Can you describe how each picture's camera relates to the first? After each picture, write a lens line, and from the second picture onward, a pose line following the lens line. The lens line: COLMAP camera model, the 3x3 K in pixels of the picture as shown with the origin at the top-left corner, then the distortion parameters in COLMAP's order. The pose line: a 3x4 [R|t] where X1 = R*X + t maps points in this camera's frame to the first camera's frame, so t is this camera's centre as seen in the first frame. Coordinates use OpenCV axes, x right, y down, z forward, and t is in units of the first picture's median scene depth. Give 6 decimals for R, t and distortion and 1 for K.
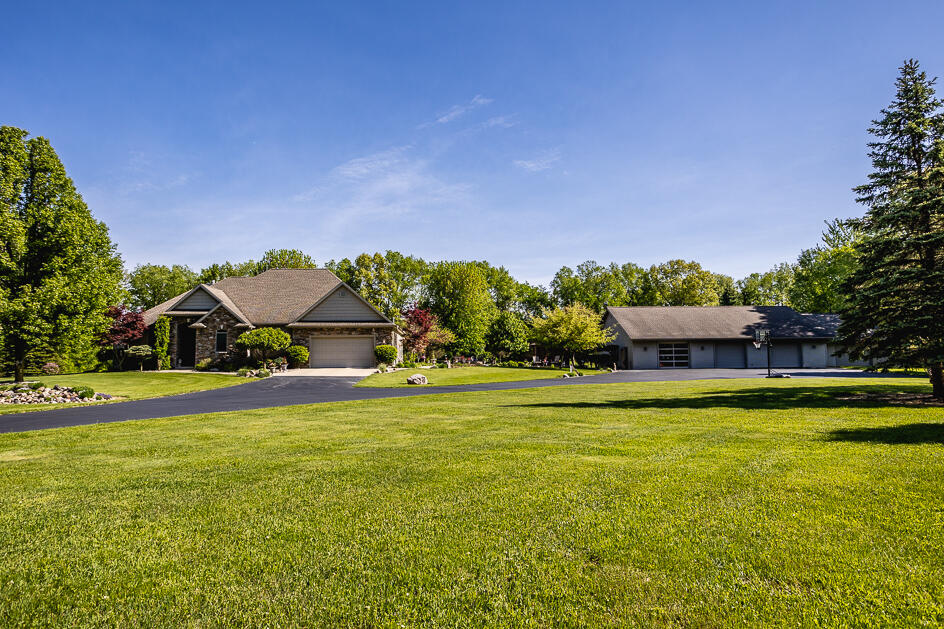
lens RADIAL K [[581.2, 0, 472.0], [0, 581.2, 314.5], [0, 0, 1]] dist [-0.000599, 0.000922]
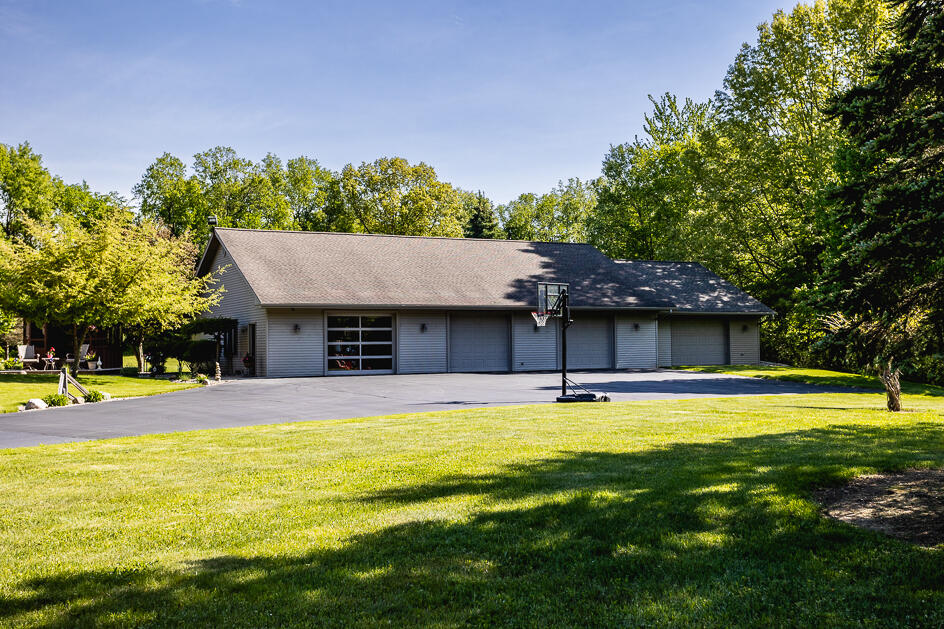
lens RADIAL K [[1085.1, 0, 472.0], [0, 1085.1, 314.5], [0, 0, 1]] dist [0.014053, 0.009777]
pose [[0.917861, 0.011766, 0.396727, 0.090548], [-0.029672, 0.998798, 0.039025, 0.012903], [-0.395791, -0.047591, 0.917107, 0.202304]]
